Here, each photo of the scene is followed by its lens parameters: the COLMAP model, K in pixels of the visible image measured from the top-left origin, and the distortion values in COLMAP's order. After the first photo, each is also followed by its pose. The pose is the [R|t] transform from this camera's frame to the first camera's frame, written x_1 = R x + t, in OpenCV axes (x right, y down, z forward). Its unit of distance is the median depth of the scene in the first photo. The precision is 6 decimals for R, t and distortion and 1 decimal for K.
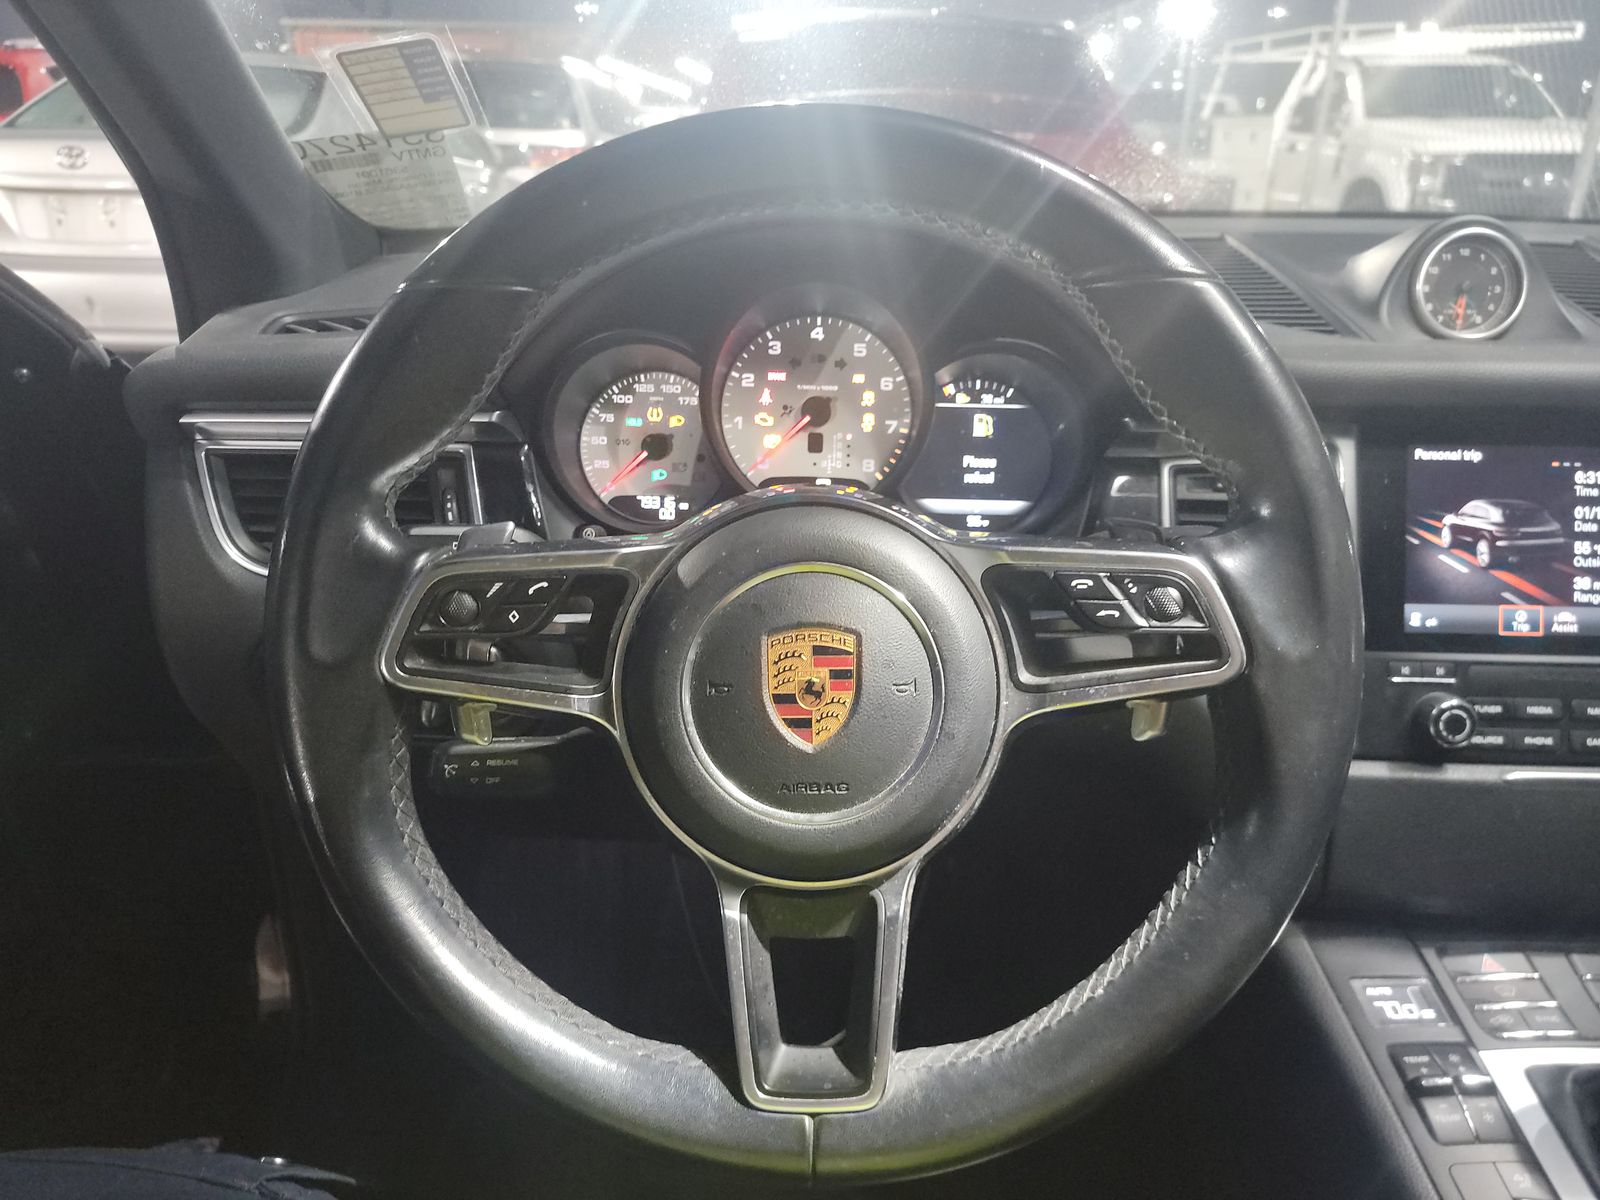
lens RADIAL K [[1130.9, 0, 795.6], [0, 1130.9, 605.1], [0, 0, 1]] dist [0.050161, -0.045623]
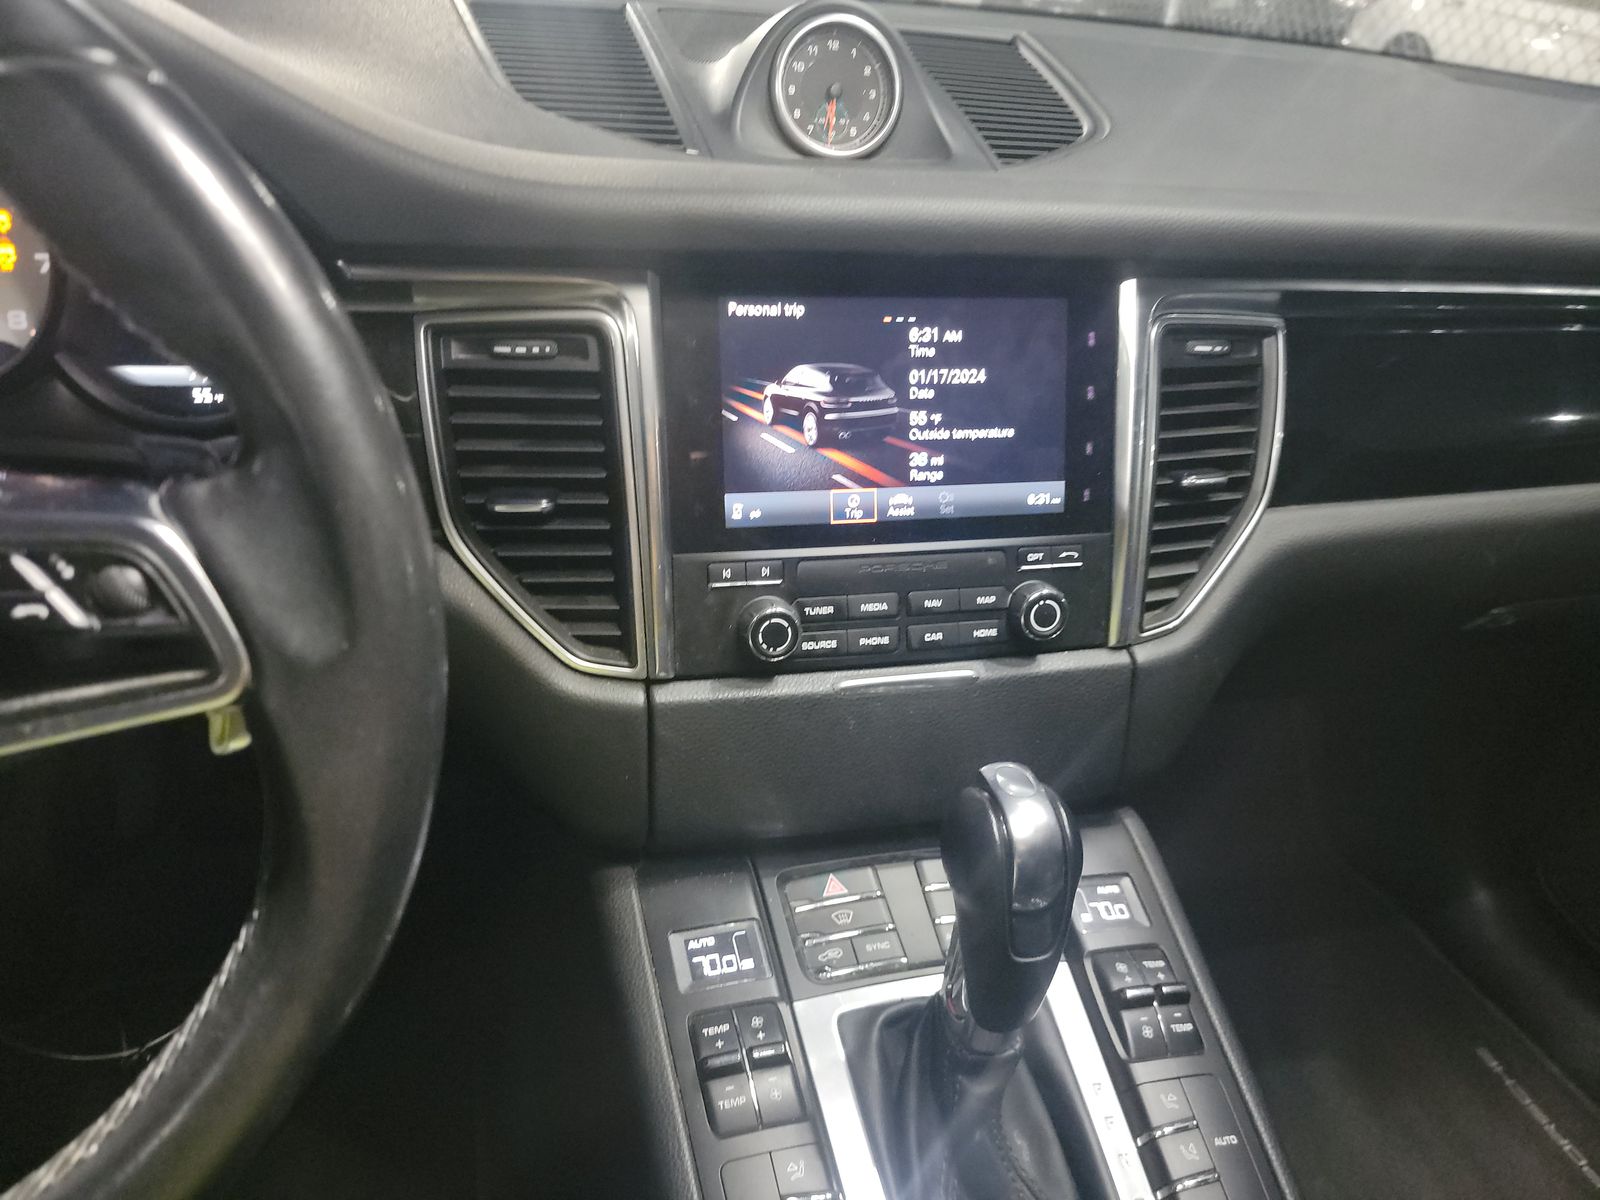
lens RADIAL K [[1130.9, 0, 801.1], [0, 1130.9, 597.4], [0, 0, 1]] dist [0.050161, -0.045623]
pose [[0.959355, -0.081041, 0.270315, 0.356431], [0.035756, 0.985066, 0.168425, -0.063479], [-0.279927, -0.151914, 0.947926, 0.190134]]
